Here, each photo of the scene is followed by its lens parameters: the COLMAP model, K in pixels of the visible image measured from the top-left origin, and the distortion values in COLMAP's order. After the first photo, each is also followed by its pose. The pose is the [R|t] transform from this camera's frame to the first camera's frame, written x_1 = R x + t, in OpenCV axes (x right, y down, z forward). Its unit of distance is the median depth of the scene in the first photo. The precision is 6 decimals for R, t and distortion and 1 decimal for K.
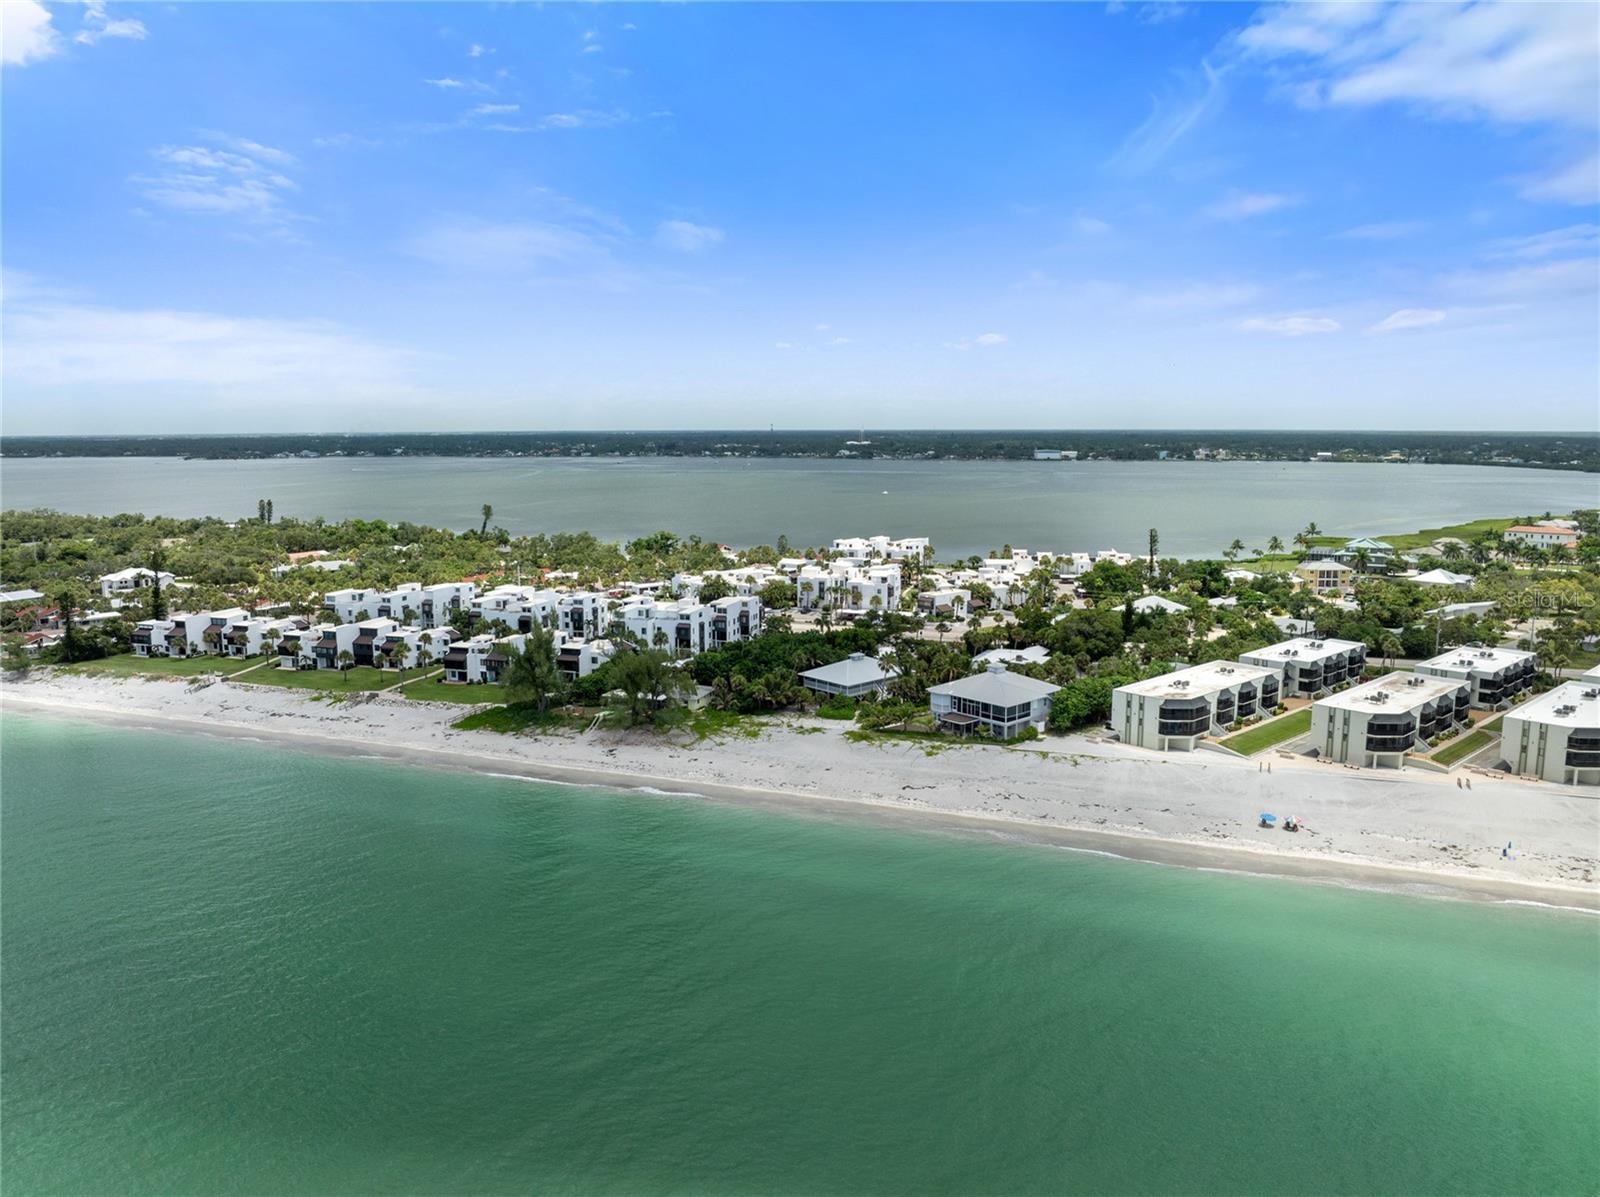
lens RADIAL K [[1132.1, 0, 803.5], [0, 1132.1, 591.2], [0, 0, 1]] dist [-0.037036, -0.005257]
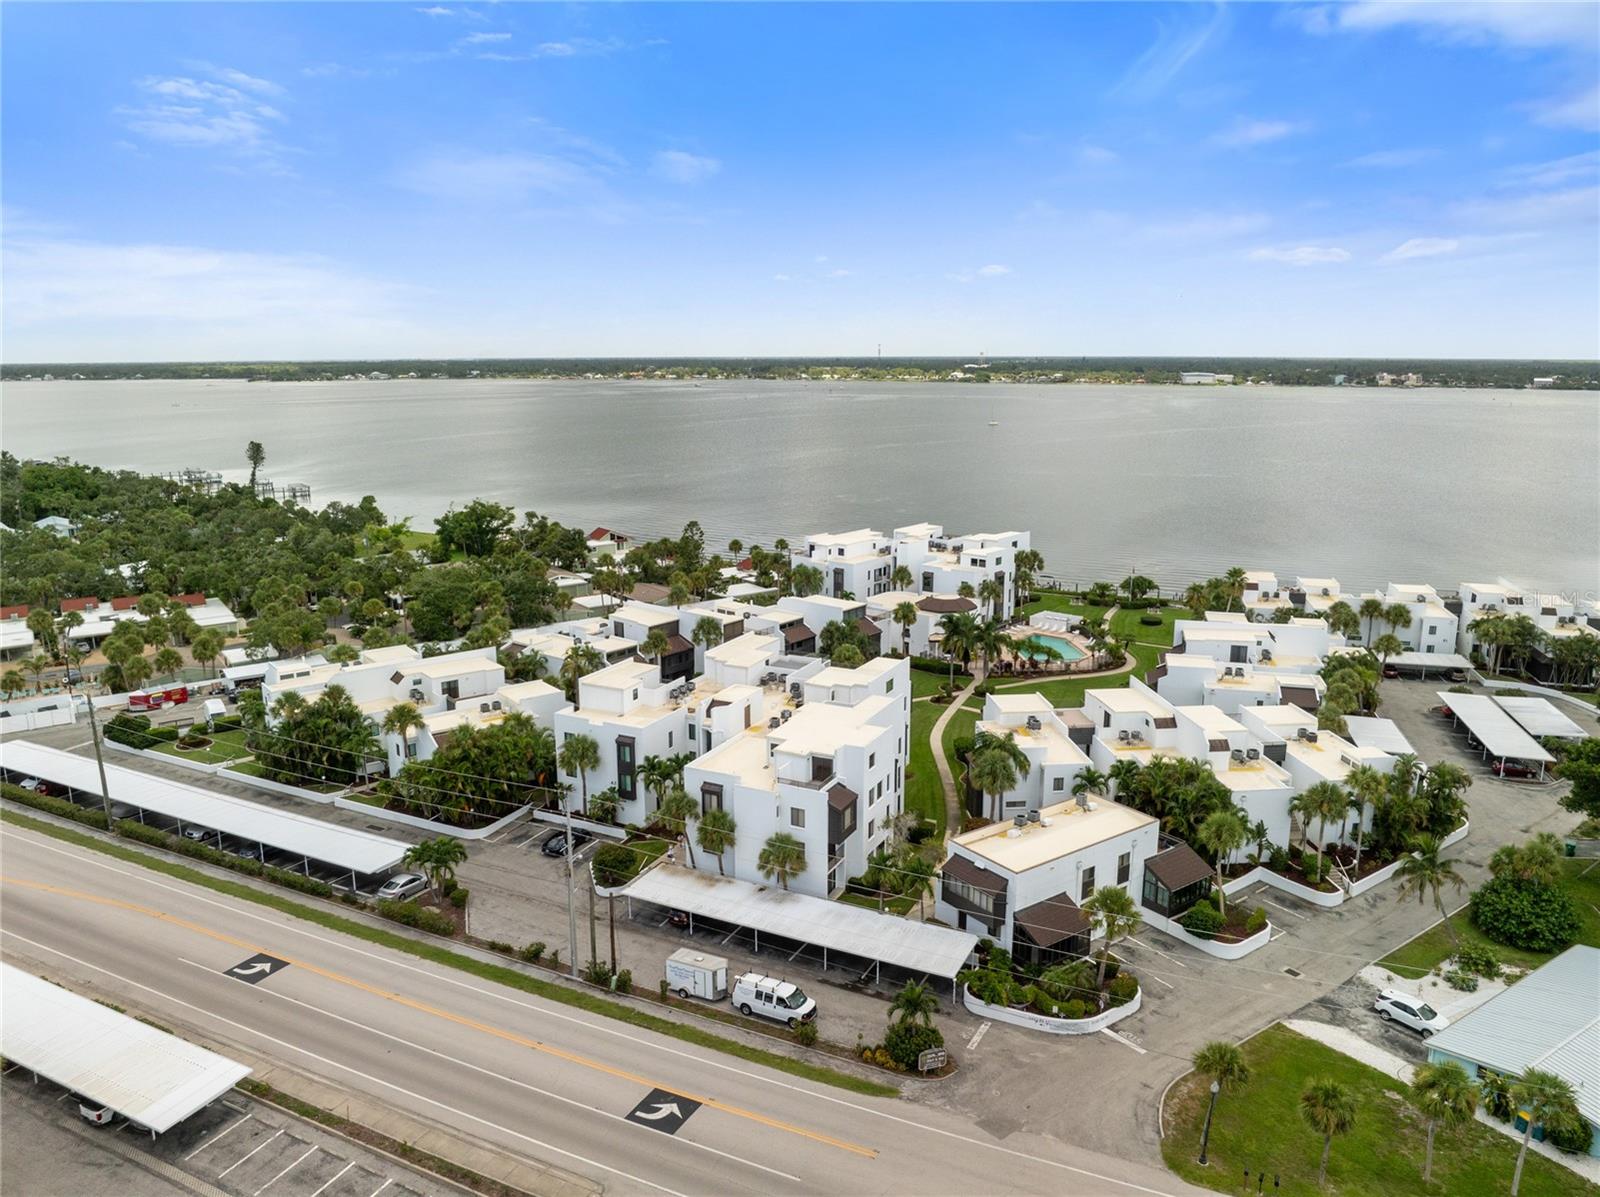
lens RADIAL K [[1132.1, 0, 803.5], [0, 1132.1, 591.2], [0, 0, 1]] dist [-0.037036, -0.005257]
pose [[0.994103, 0.022806, -0.106016, 0.122237], [-0.016046, 0.997809, 0.064181, -0.087669], [0.107247, -0.062102, 0.992291, 0.965874]]
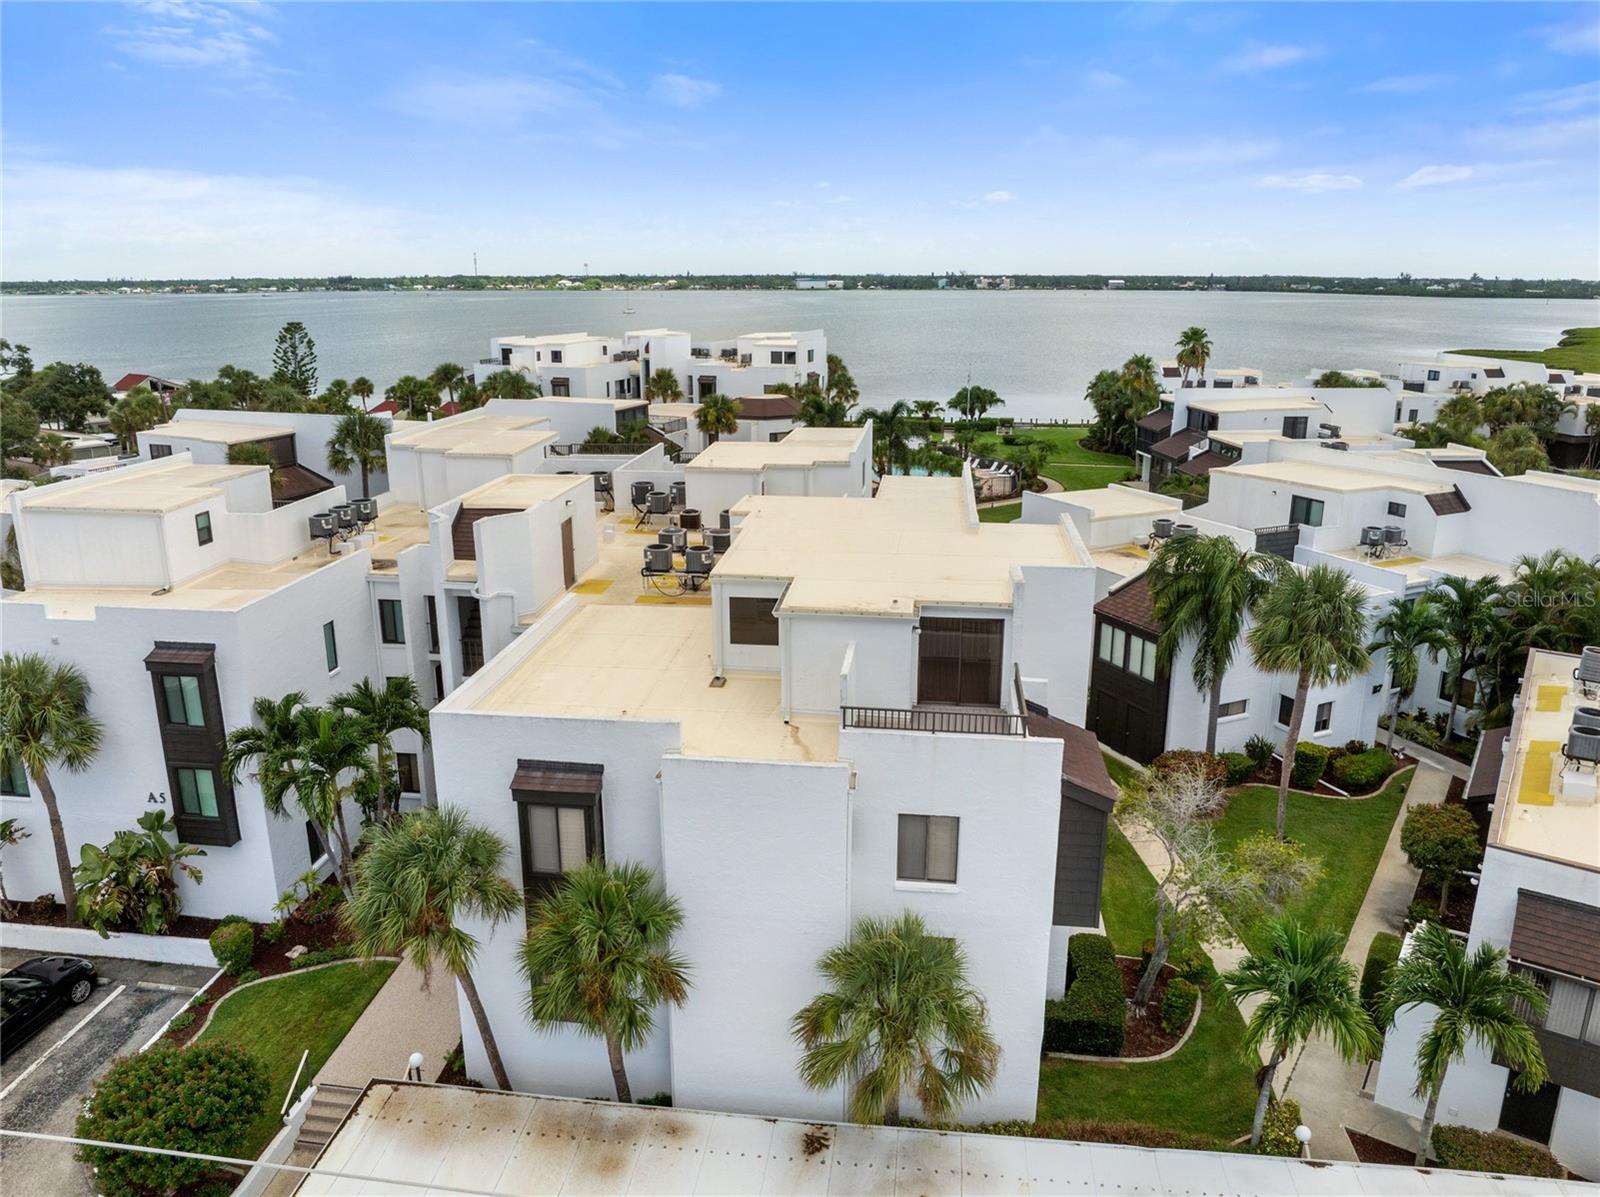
lens RADIAL K [[1146.0, 0, 803.7], [0, 1146.0, 593.9], [0, 0, 1]] dist [-0.036648, -0.007155]
pose [[0.973056, -0.060684, 0.222440, 0.059153], [0.031728, 0.990807, 0.131509, -0.030944], [-0.228375, -0.120908, 0.966036, 1.211912]]
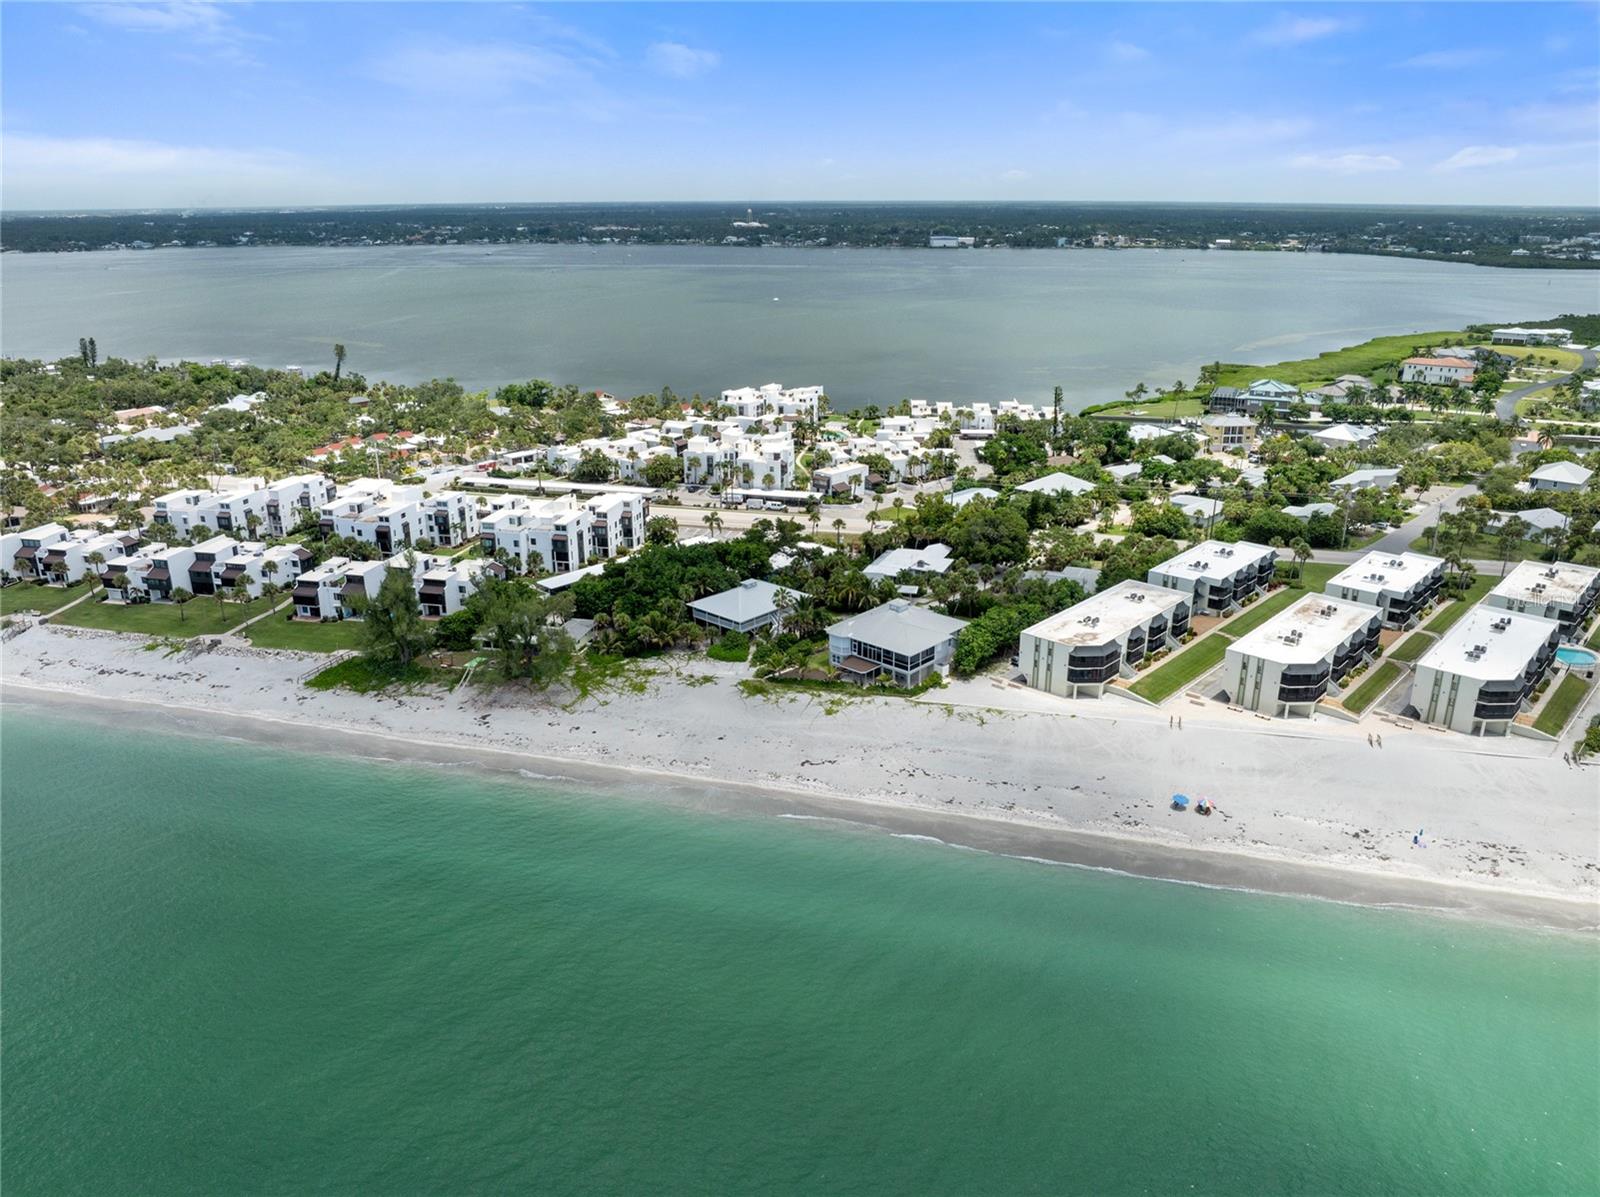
lens RADIAL K [[1146.0, 0, 803.7], [0, 1146.0, 593.9], [0, 0, 1]] dist [-0.036648, -0.007155]
pose [[0.995394, -0.031174, 0.090657, 0.005512], [0.013493, 0.981797, 0.189456, -0.100277], [-0.094913, -0.187360, 0.977695, 0.067073]]
